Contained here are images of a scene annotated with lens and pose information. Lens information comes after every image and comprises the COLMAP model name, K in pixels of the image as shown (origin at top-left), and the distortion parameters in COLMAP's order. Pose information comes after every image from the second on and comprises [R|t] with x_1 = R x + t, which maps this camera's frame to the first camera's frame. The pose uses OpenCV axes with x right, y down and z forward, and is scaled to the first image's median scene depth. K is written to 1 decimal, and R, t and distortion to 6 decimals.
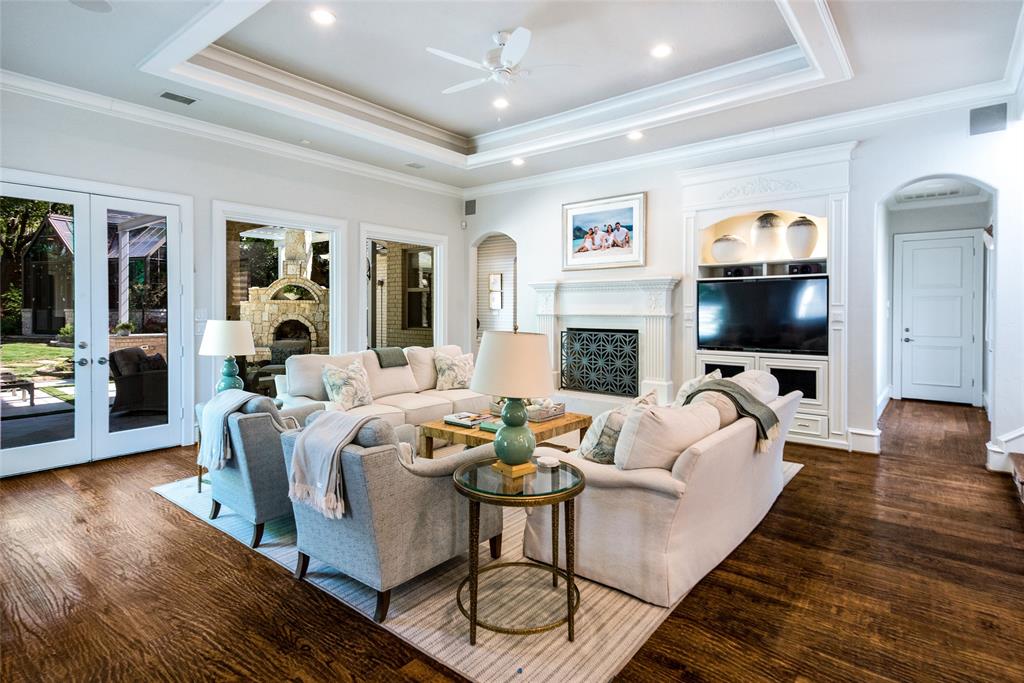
lens RADIAL K [[527.5, 0, 506.3], [0, 527.5, 306.0], [0, 0, 1]] dist [0.018530, -0.000537]
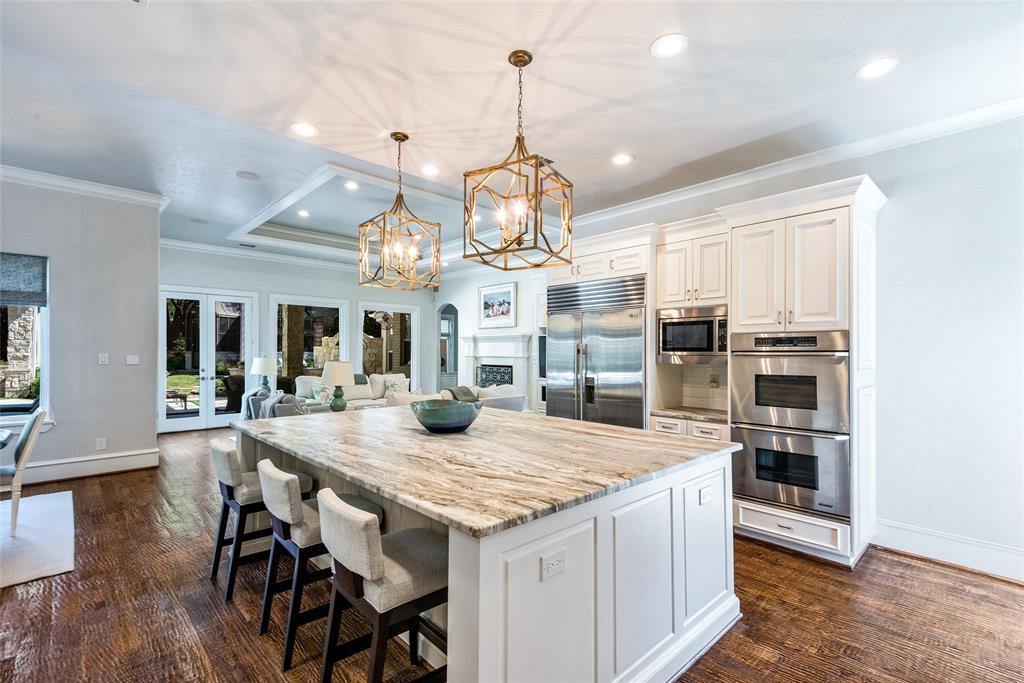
lens RADIAL K [[468.3, 0, 512.0], [0, 468.3, 341.5], [0, 0, 1]] dist [0.001389, 0.000111]
pose [[0.991265, -0.000063, -0.131885, 0.429811], [-0.002228, 0.999849, -0.017227, -0.004358], [0.131866, 0.017370, 0.991115, -0.432894]]
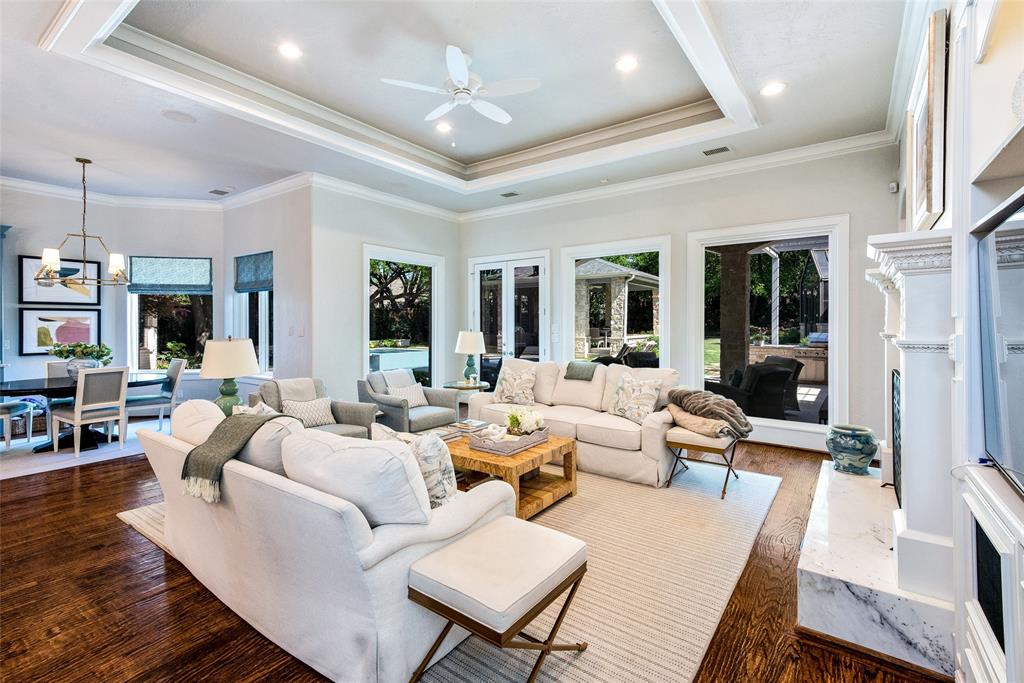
lens RADIAL K [[457.9, 0, 511.1], [0, 457.9, 326.1], [0, 0, 1]] dist [-0.001818, -0.000241]
pose [[0.045238, 0.004795, -0.998965, 0.574503], [0.006002, 0.999969, 0.005071, 0.003129], [0.998958, -0.006225, 0.045208, 0.695654]]
